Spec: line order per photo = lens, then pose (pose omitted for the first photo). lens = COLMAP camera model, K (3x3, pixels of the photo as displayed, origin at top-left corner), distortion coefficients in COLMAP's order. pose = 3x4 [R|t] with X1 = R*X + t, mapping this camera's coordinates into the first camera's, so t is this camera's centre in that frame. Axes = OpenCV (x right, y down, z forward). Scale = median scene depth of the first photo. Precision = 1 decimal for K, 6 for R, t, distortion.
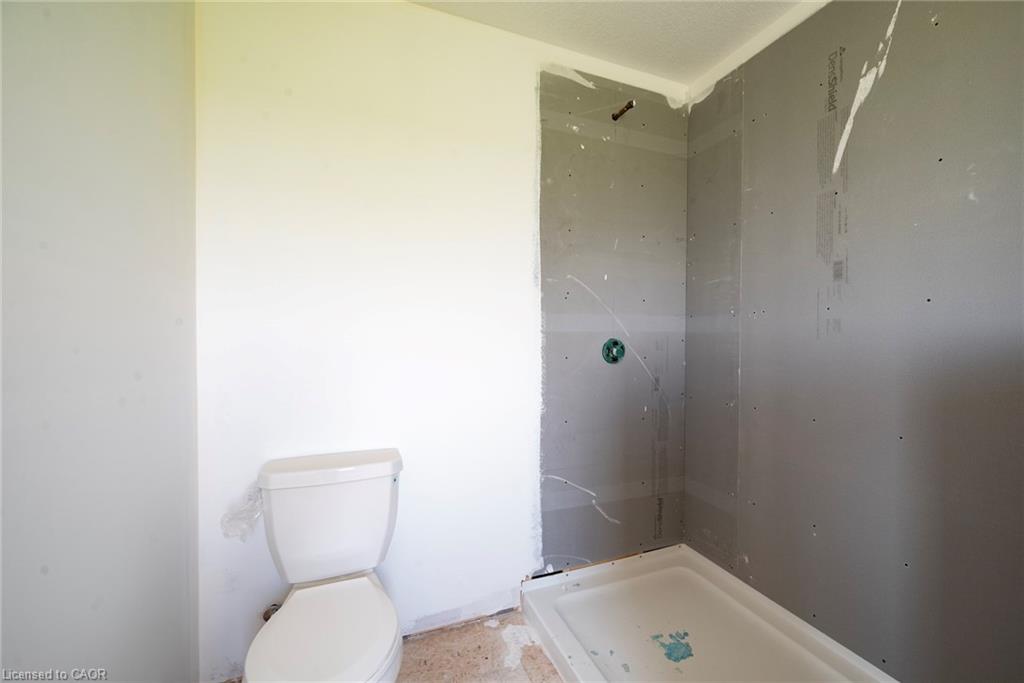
lens RADIAL K [[400.3, 0, 512.2], [0, 400.3, 338.9], [0, 0, 1]] dist [-0.002546, 0.000118]
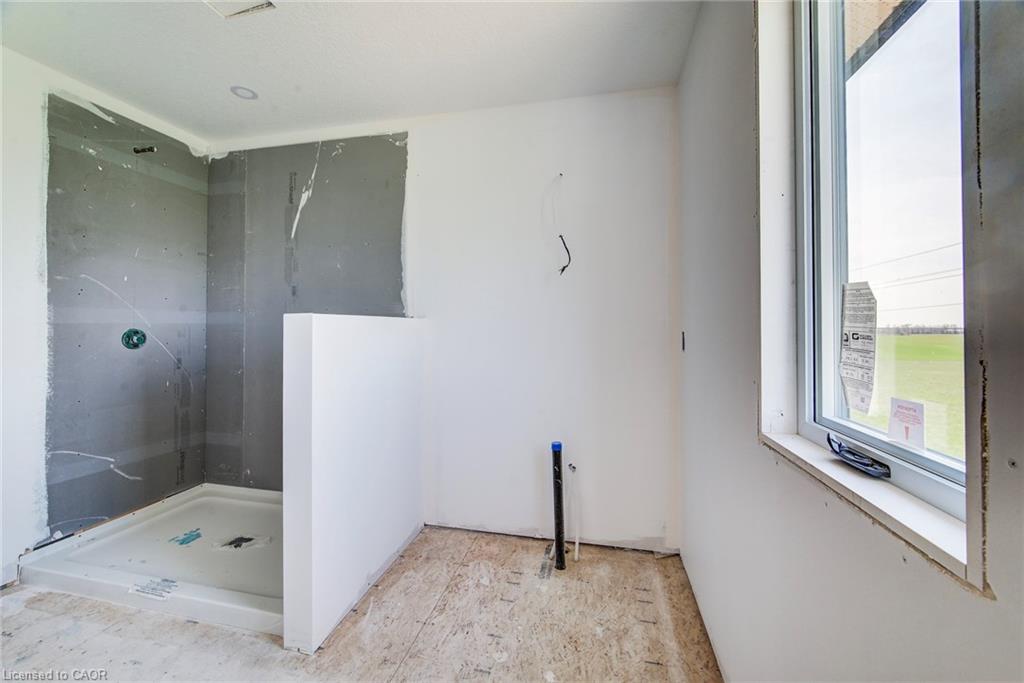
lens RADIAL K [[400.3, 0, 508.0], [0, 400.3, 321.9], [0, 0, 1]] dist [-0.002546, 0.000118]
pose [[0.555881, 0.004919, 0.831247, -0.136537], [0.005484, 0.999939, -0.009584, -0.004077], [-0.831244, 0.009886, 0.555820, -0.674836]]
